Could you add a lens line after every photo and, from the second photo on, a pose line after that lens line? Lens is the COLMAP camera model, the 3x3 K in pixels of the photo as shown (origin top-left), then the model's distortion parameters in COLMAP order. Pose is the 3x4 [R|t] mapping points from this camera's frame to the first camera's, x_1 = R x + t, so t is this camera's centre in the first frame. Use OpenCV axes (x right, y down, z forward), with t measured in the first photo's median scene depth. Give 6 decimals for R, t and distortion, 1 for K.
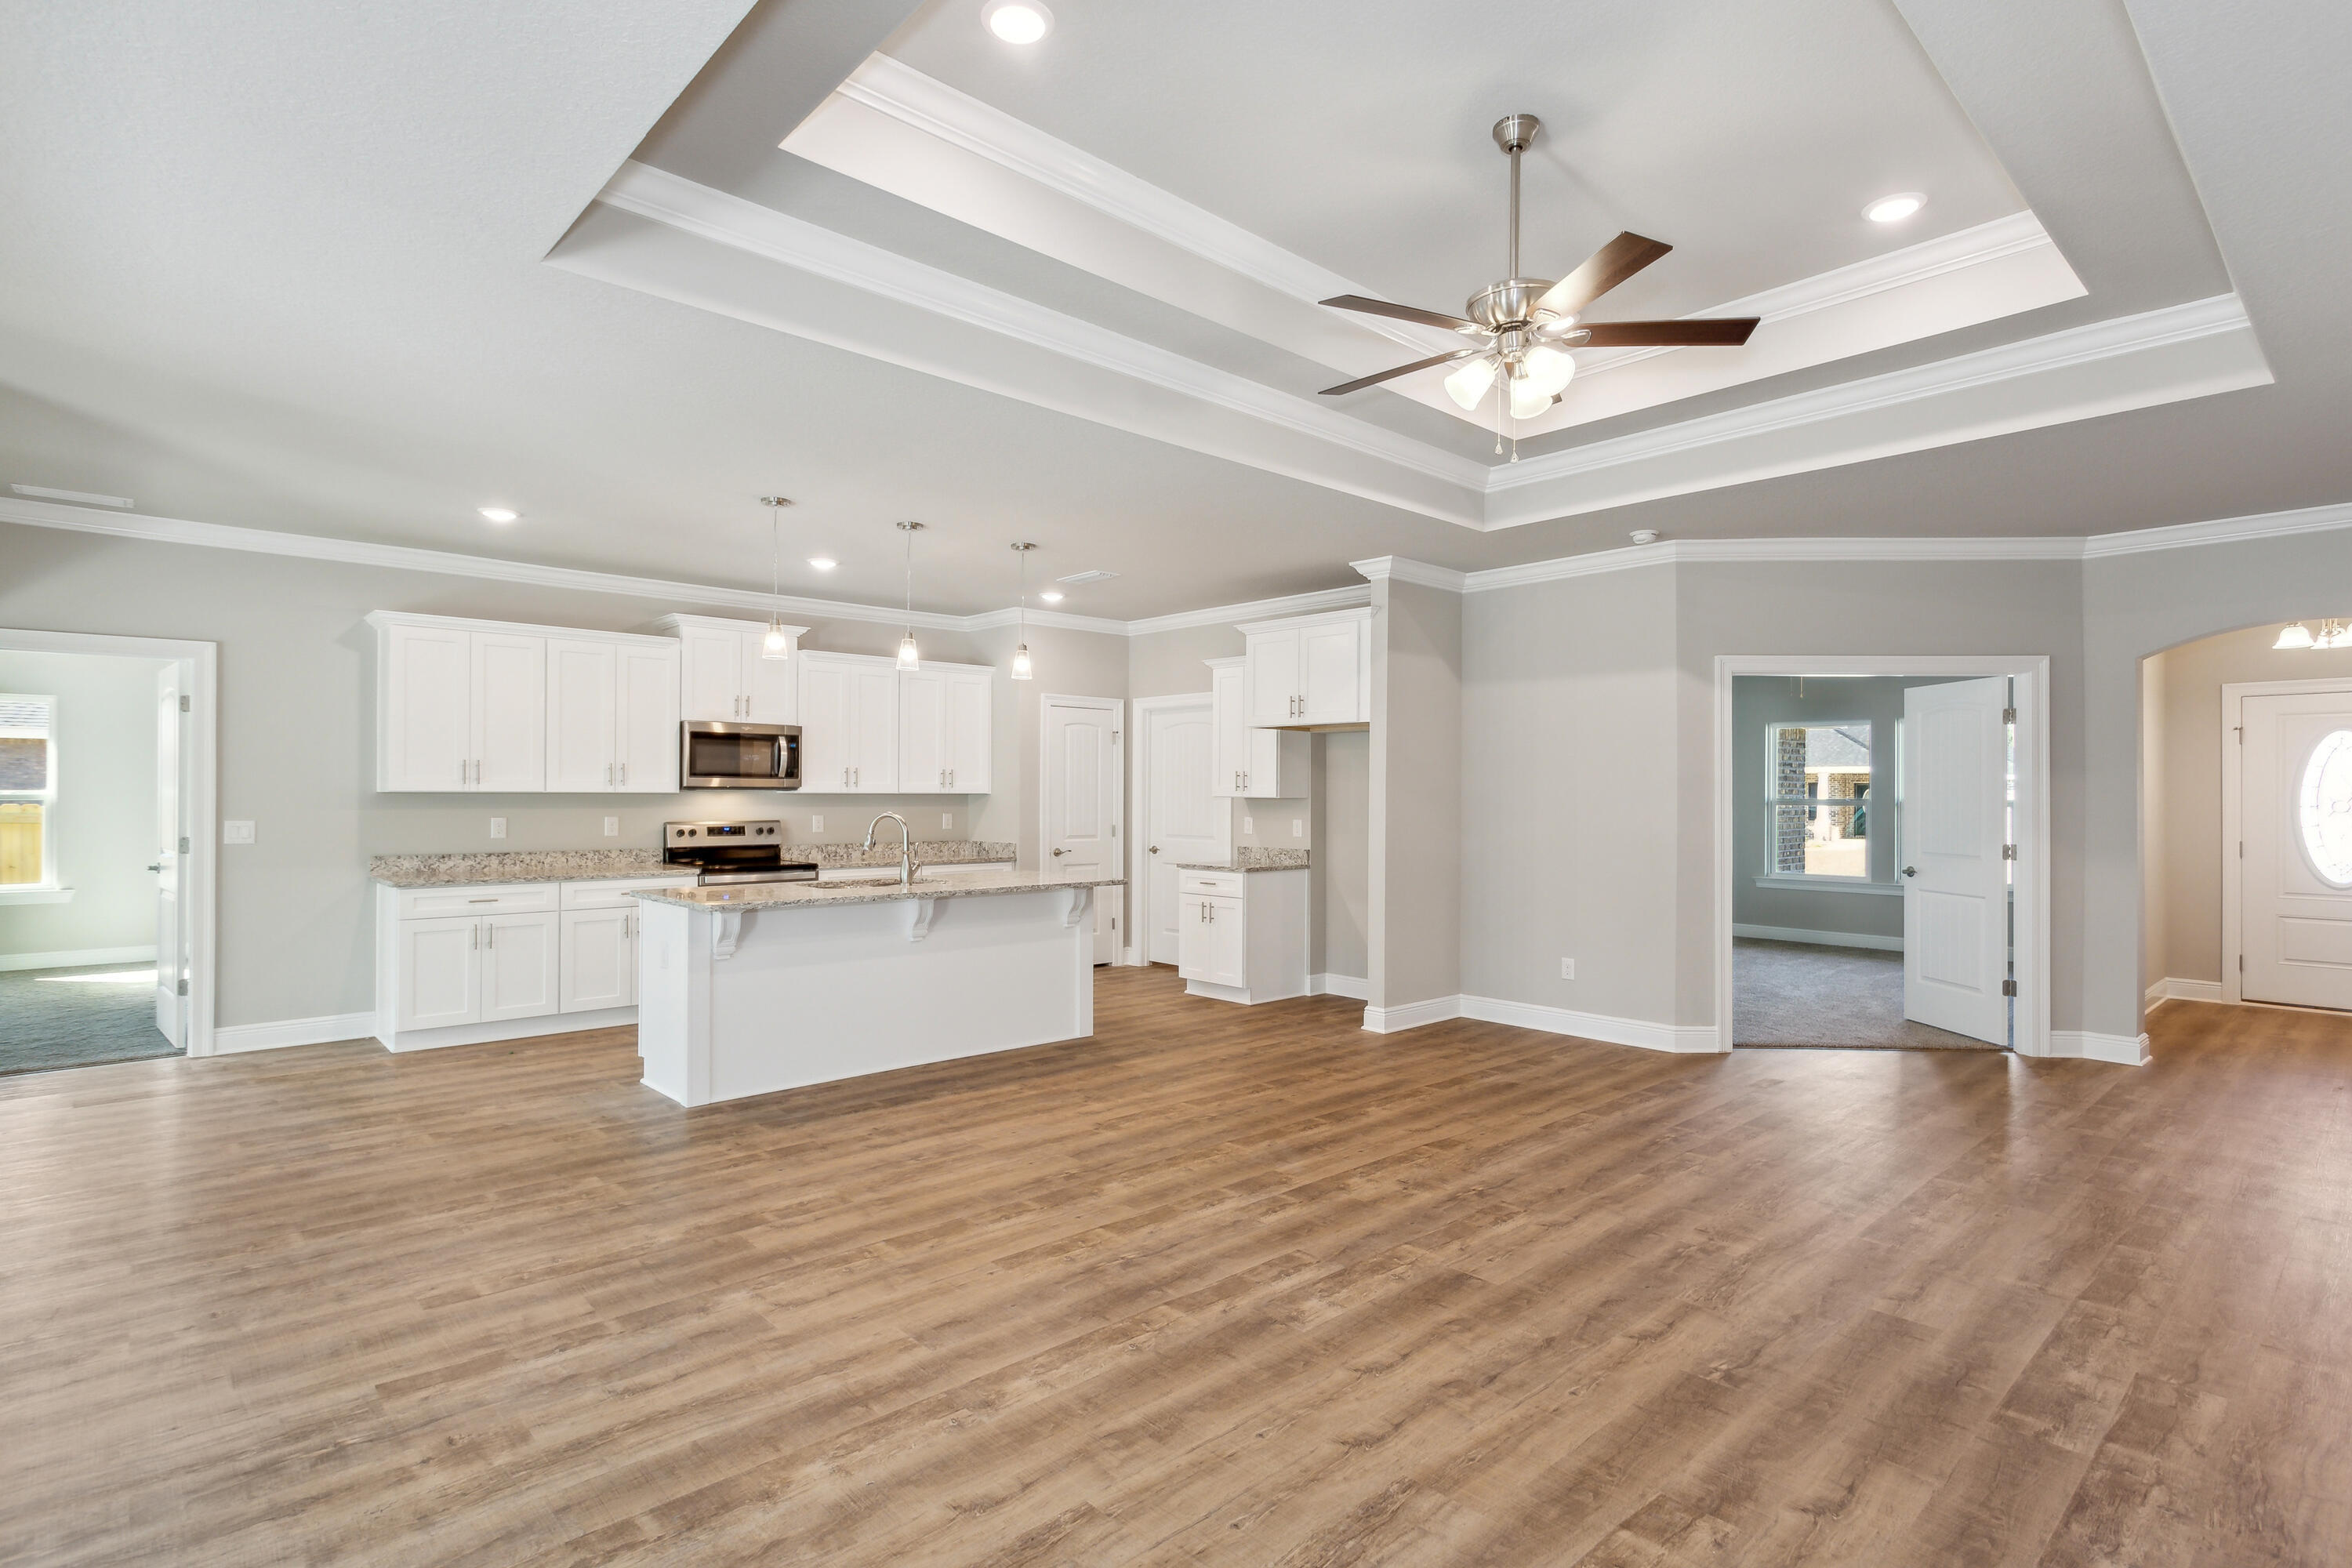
lens RADIAL K [[1145.0, 0, 1183.8], [0, 1145.0, 791.7], [0, 0, 1]] dist [0.013796, -0.001684]
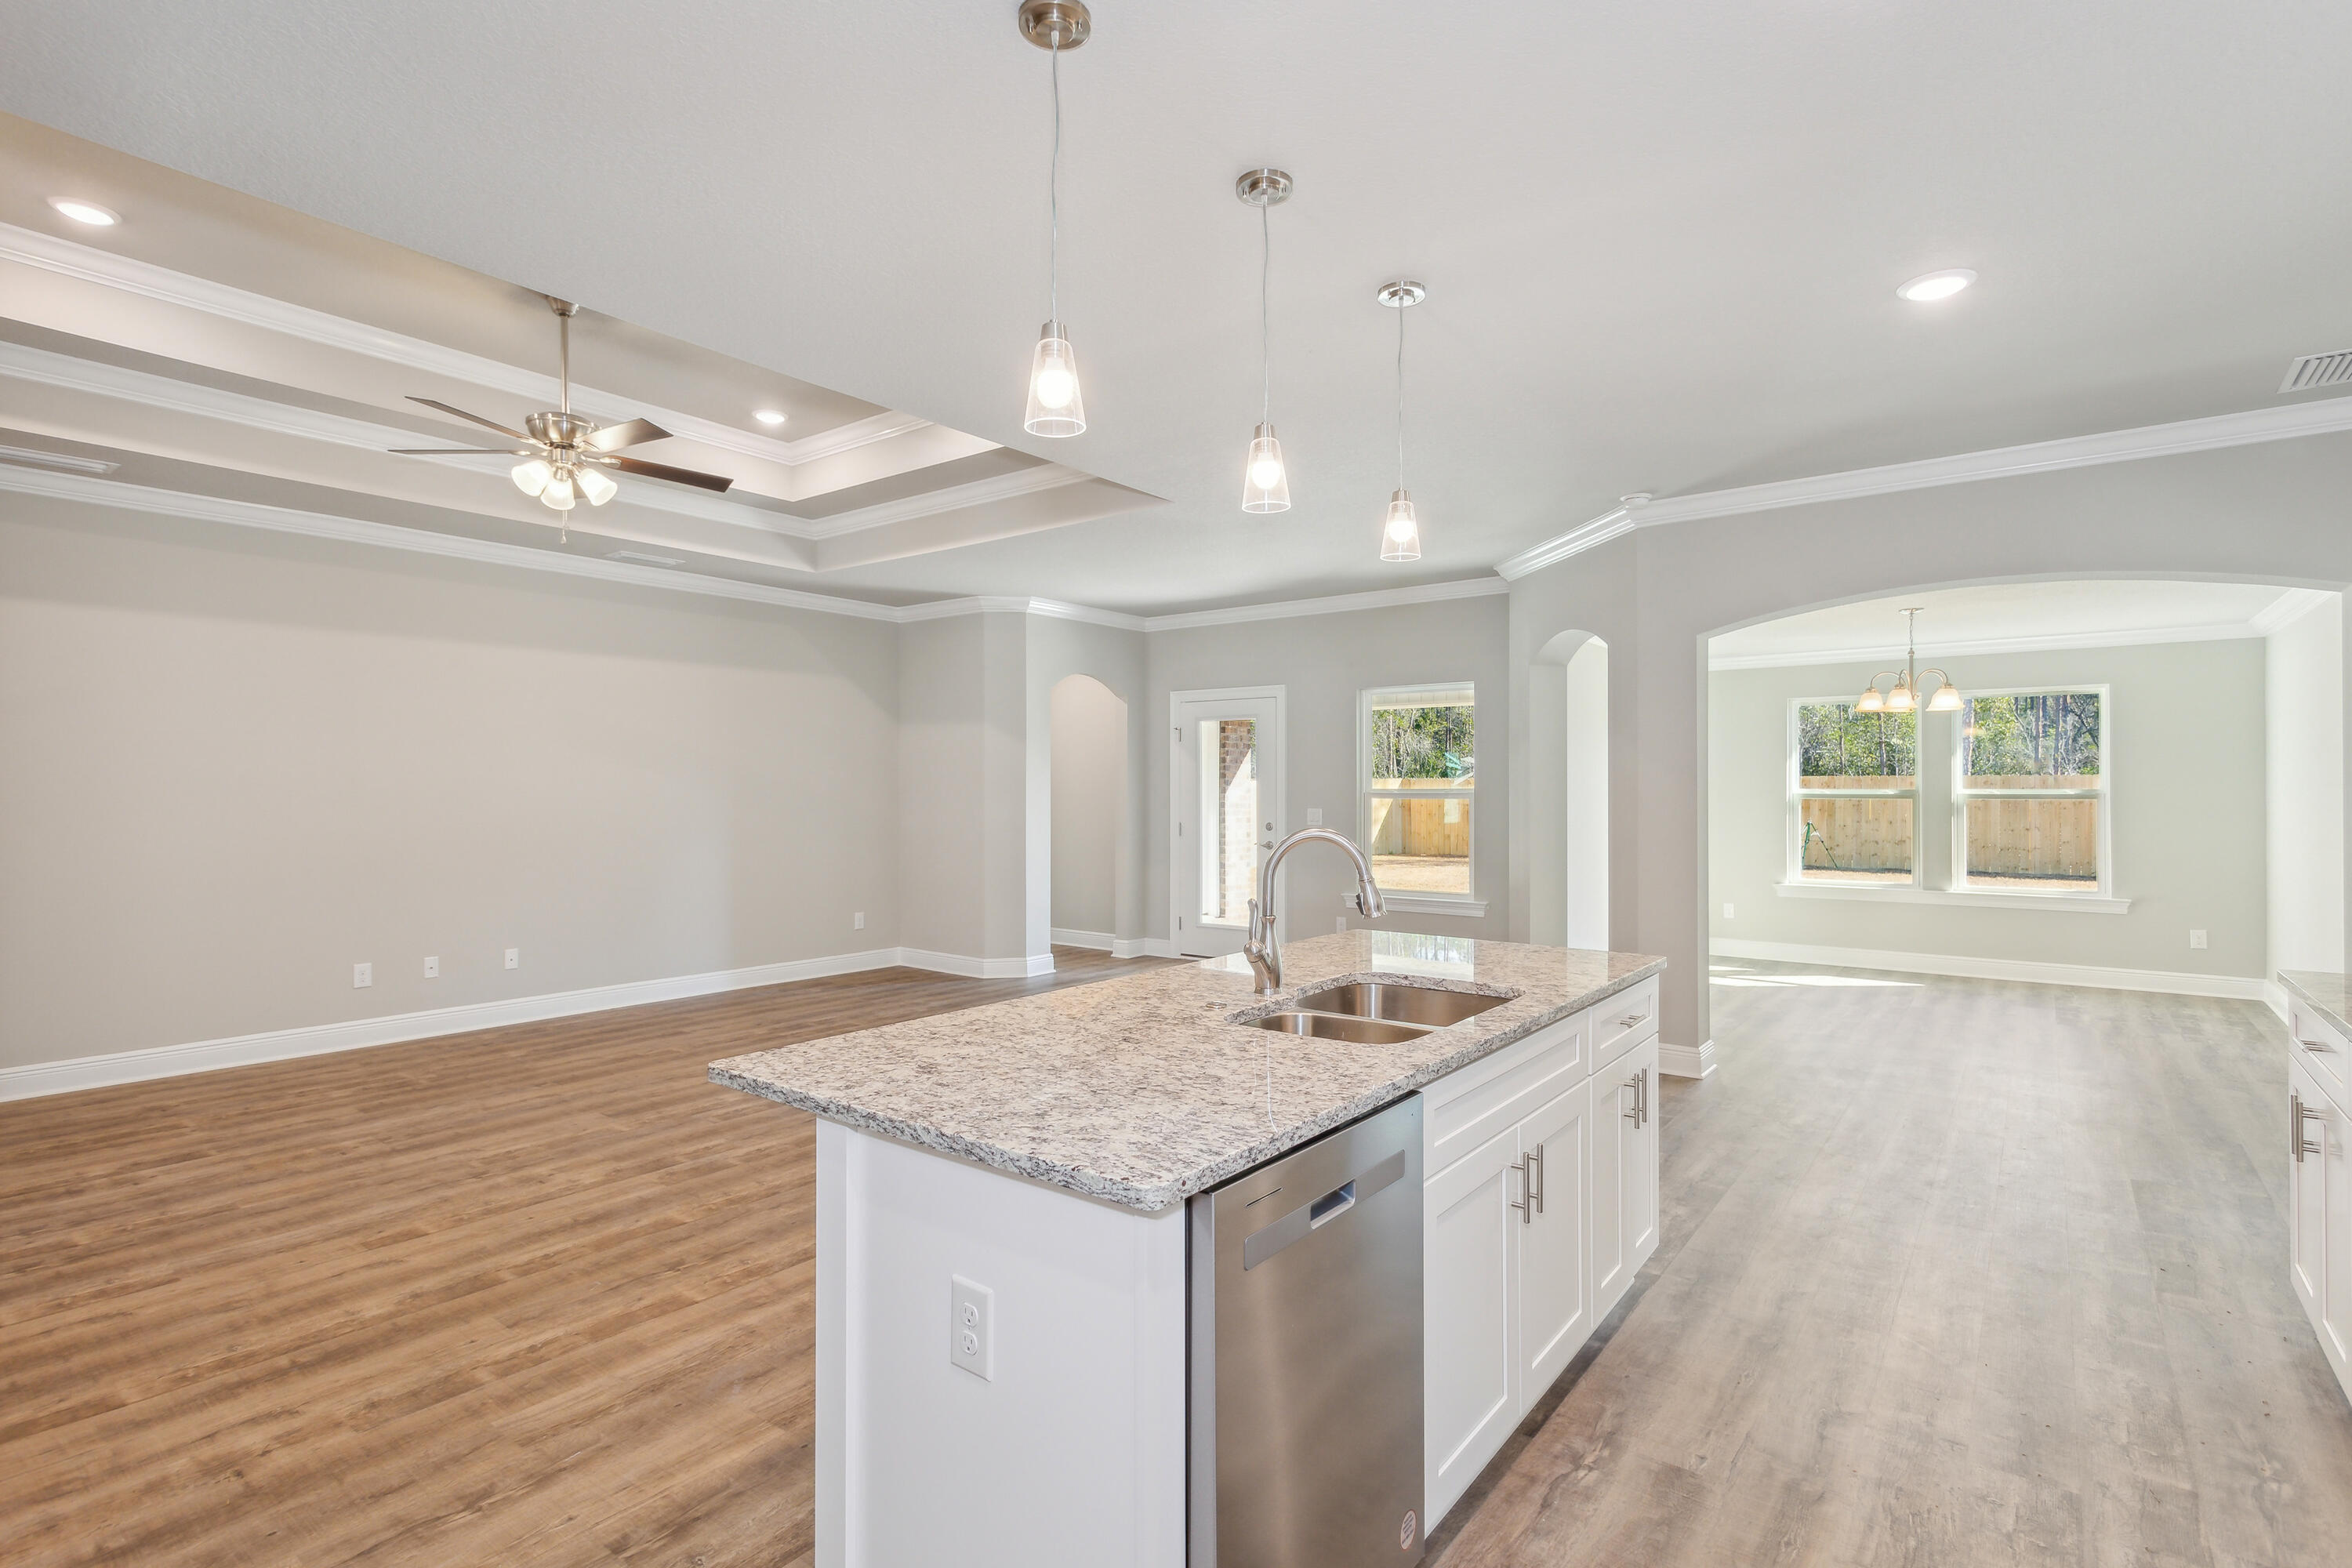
lens RADIAL K [[1145.0, 0, 1174.3], [0, 1145.0, 789.8], [0, 0, 1]] dist [0.013796, -0.001684]
pose [[-0.987903, -0.003337, -0.155035, -0.161484], [-0.002958, 0.999992, -0.002674, 0.002380], [0.155043, -0.002183, -0.987905, 1.724654]]
